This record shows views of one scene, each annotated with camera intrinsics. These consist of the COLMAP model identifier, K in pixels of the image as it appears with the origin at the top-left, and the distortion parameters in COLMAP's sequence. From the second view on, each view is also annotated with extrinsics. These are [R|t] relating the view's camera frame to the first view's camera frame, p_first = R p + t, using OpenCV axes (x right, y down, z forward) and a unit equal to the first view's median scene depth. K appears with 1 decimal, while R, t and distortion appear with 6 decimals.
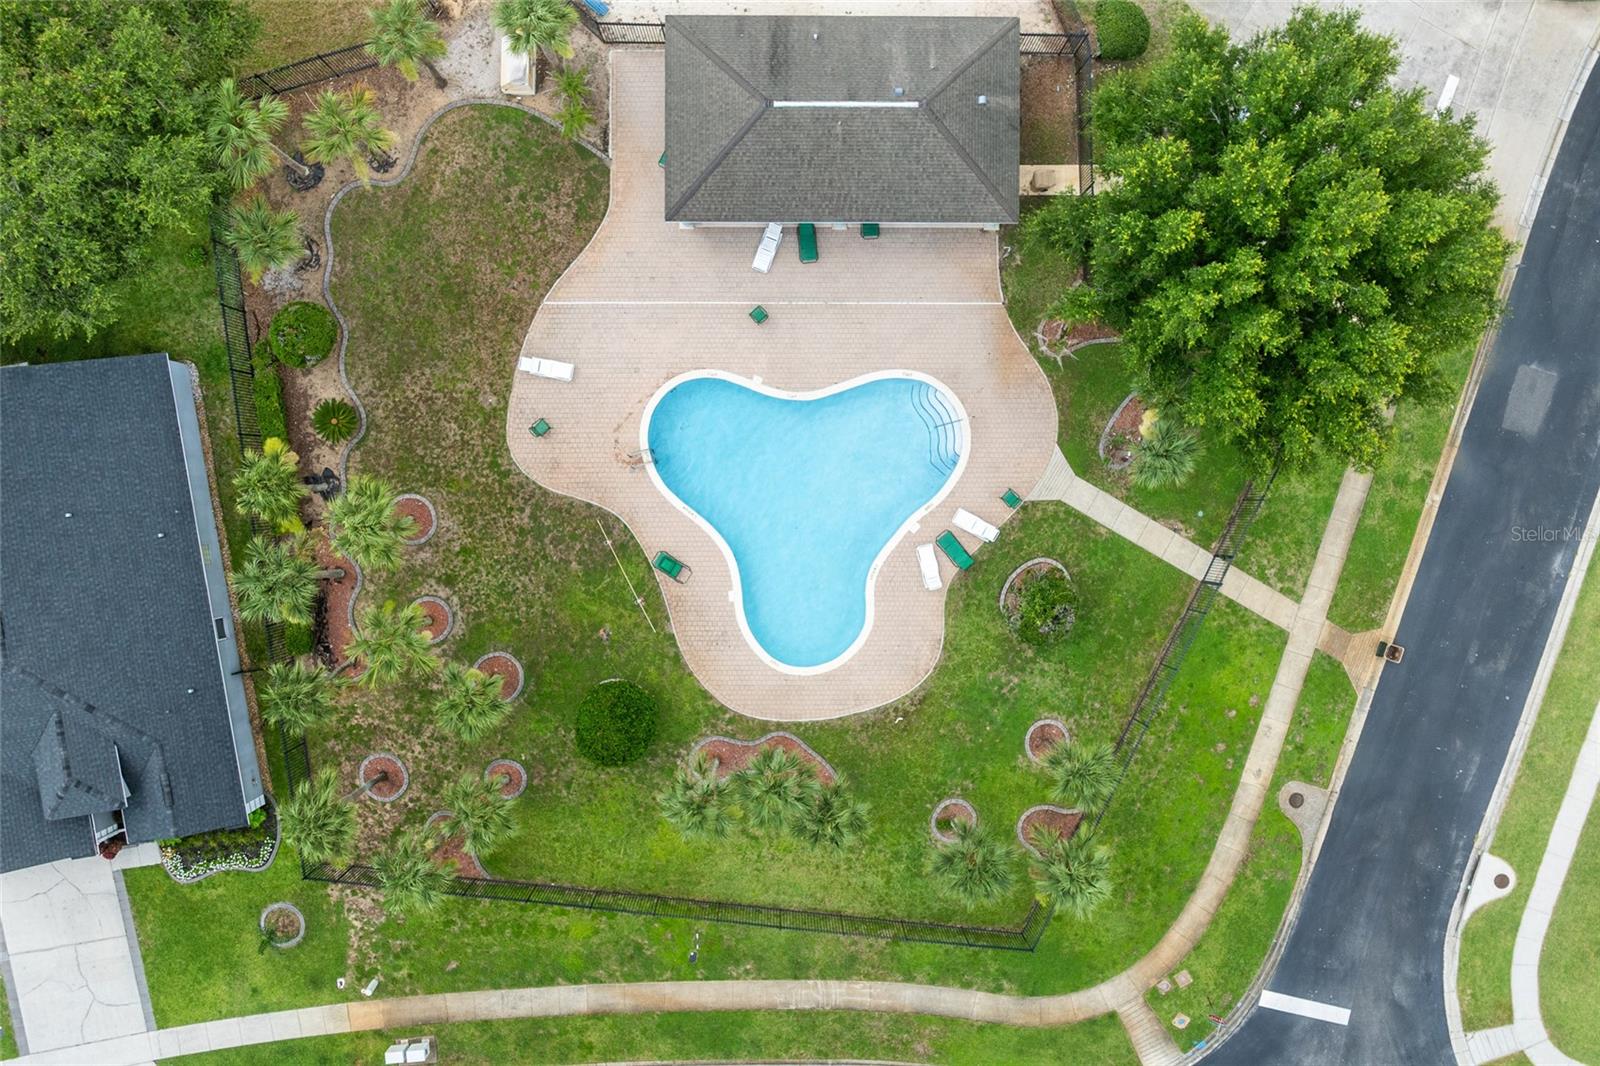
lens RADIAL K [[1332.8, 0, 800.0], [0, 1332.8, 533.0], [0, 0, 1]] dist [-0.007262, -0.032100]
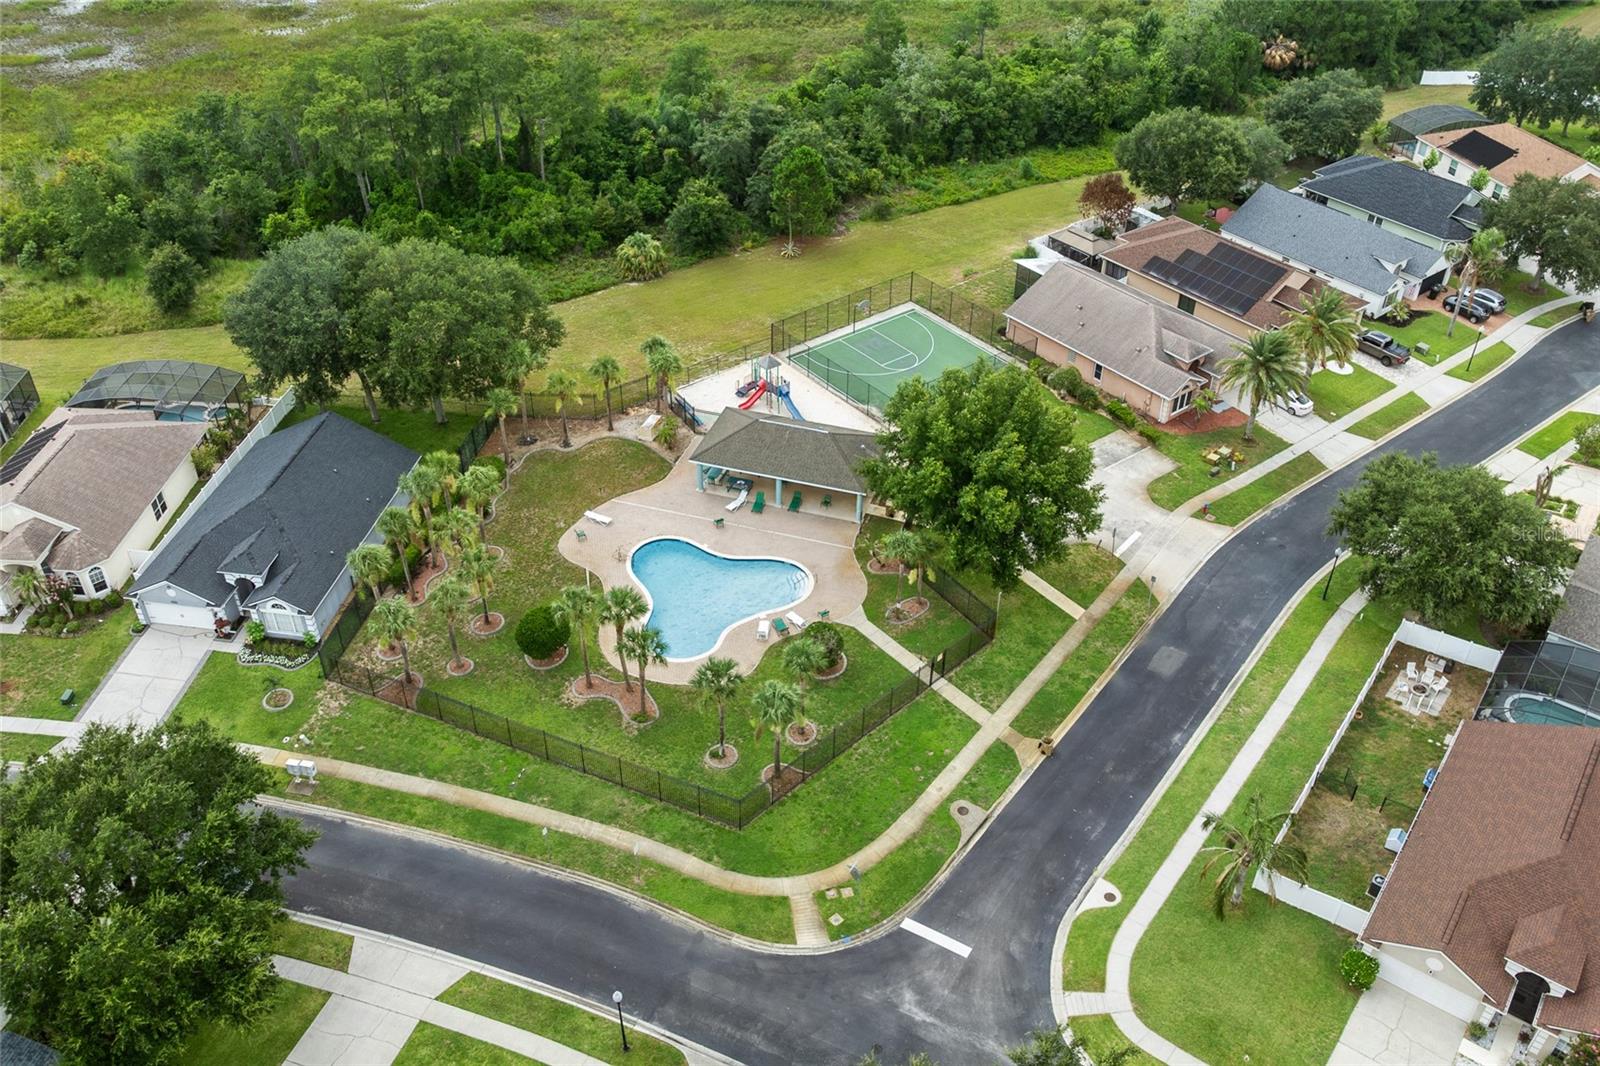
lens RADIAL K [[1332.8, 0, 800.0], [0, 1332.8, 533.0], [0, 0, 1]] dist [-0.007262, -0.032100]
pose [[0.950915, 0.179522, -0.252056, 0.508918], [-0.309452, 0.552023, -0.774281, 1.156886], [0.000140, 0.814274, 0.580480, -0.026014]]
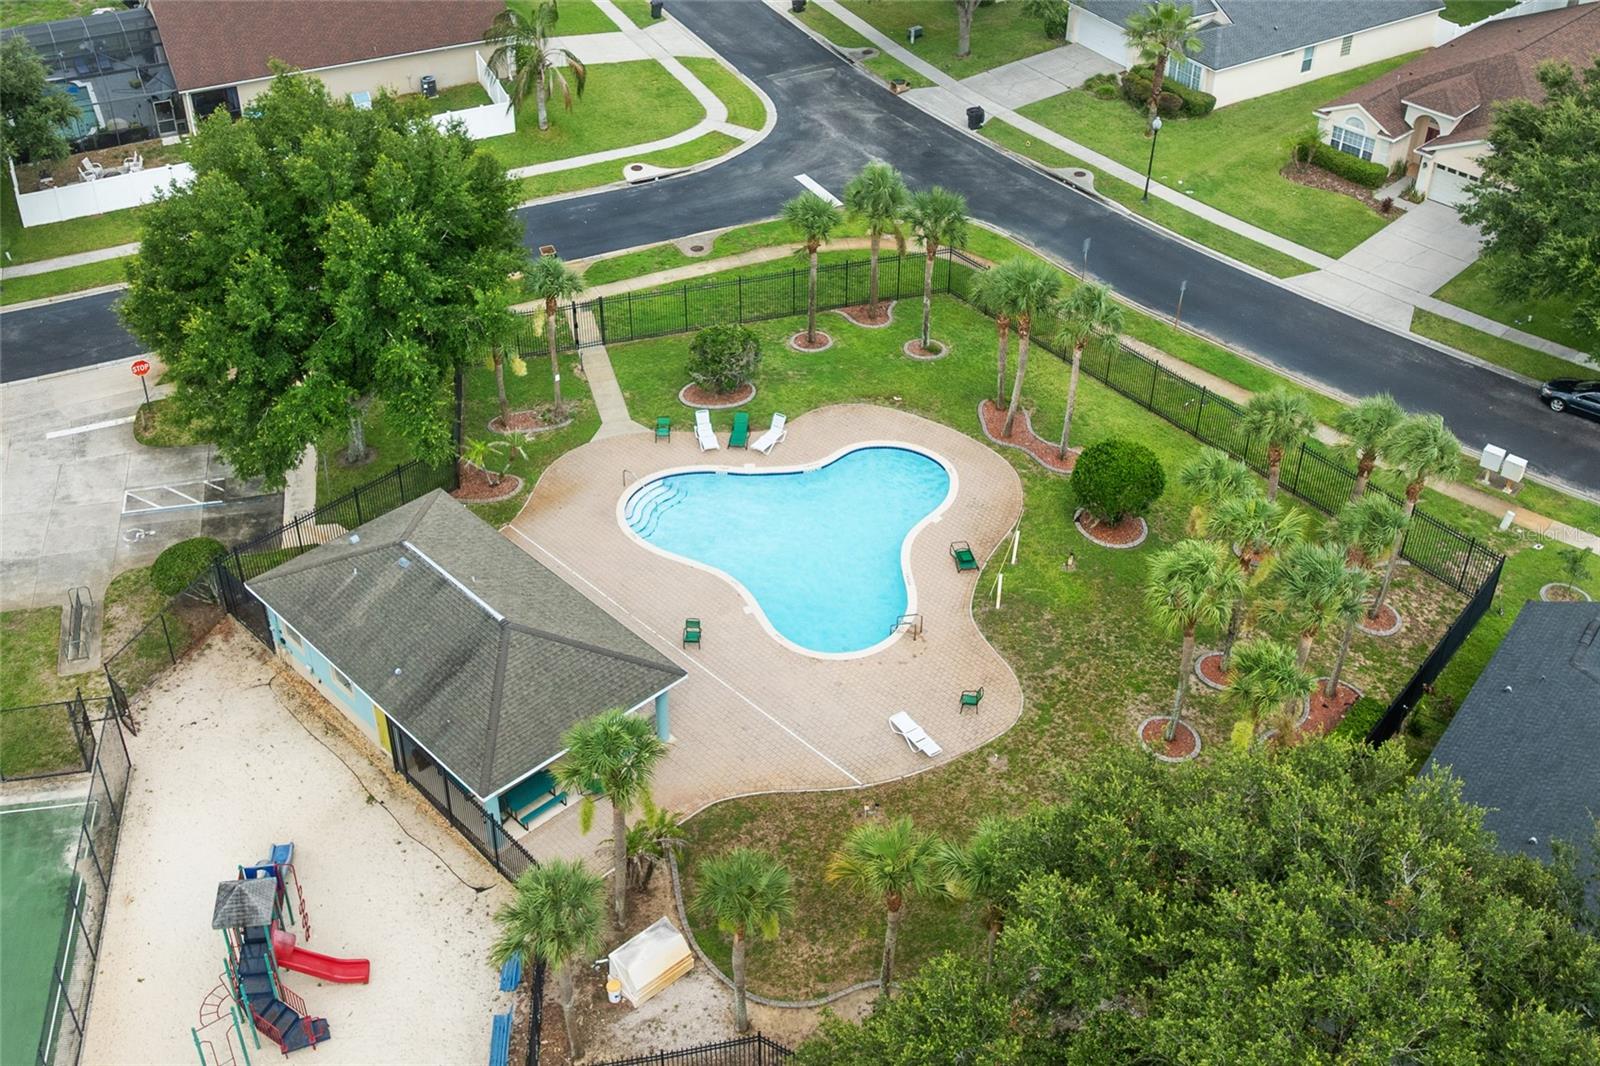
lens RADIAL K [[1332.8, 0, 800.0], [0, 1332.8, 533.0], [0, 0, 1]] dist [-0.007262, -0.032100]
pose [[-0.693990, -0.556329, 0.457030, -0.363881], [0.719915, -0.545016, 0.429743, -0.373726], [0.010010, 0.627260, 0.778745, 0.246885]]
